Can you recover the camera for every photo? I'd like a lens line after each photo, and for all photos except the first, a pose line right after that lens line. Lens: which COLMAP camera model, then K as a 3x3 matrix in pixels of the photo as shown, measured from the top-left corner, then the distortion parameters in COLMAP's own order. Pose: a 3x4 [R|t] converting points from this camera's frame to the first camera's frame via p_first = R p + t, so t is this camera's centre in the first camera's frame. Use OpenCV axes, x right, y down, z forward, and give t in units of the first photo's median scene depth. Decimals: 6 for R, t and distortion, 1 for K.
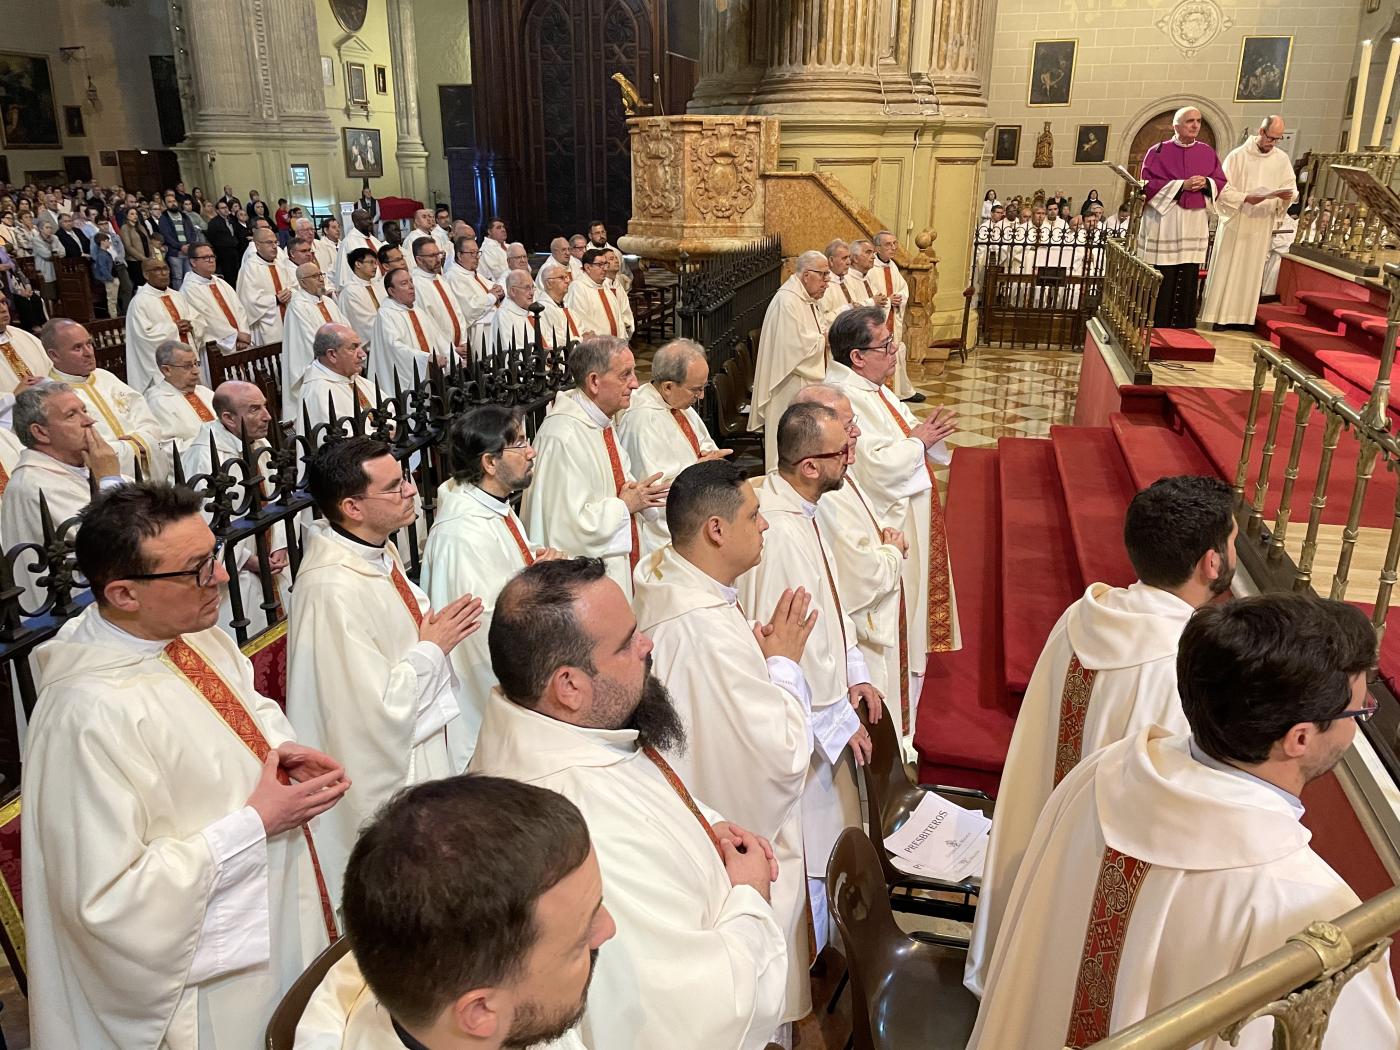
lens RADIAL K [[1050.9, 0, 692.6], [0, 1050.9, 522.2], [0, 0, 1]] dist [0.079947, -0.097013]
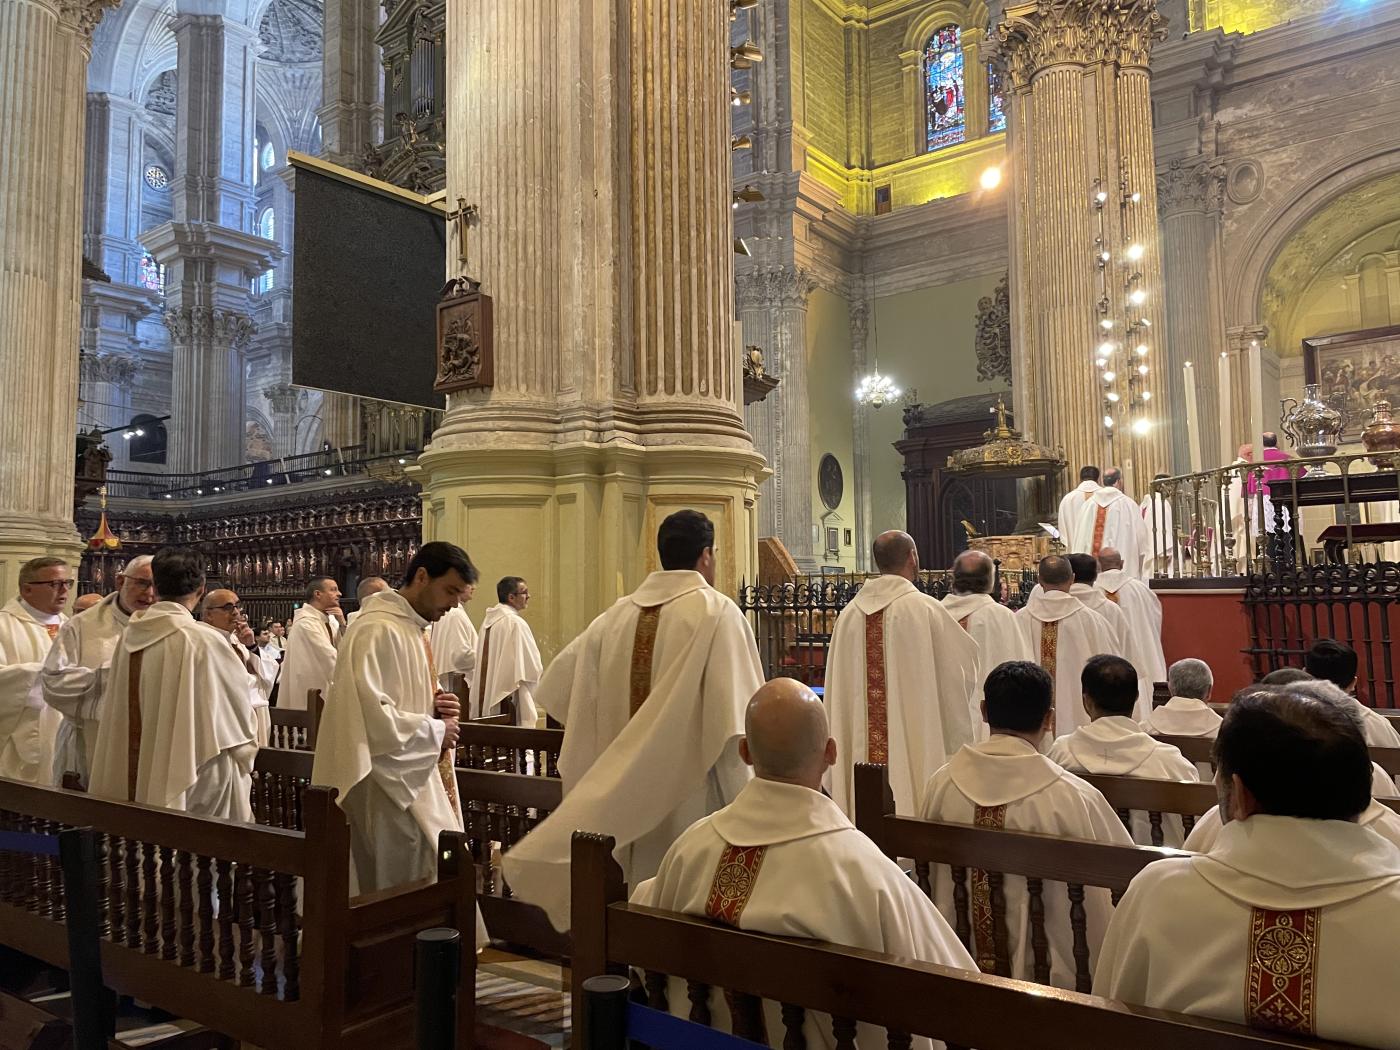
lens RADIAL K [[1050.9, 0, 692.6], [0, 1050.9, 522.2], [0, 0, 1]] dist [0.079947, -0.097013]
pose [[0.917893, -0.049991, -0.393667, 0.100026], [-0.112583, 0.918465, -0.379139, 0.165236], [0.380523, 0.392329, 0.837425, -0.362477]]
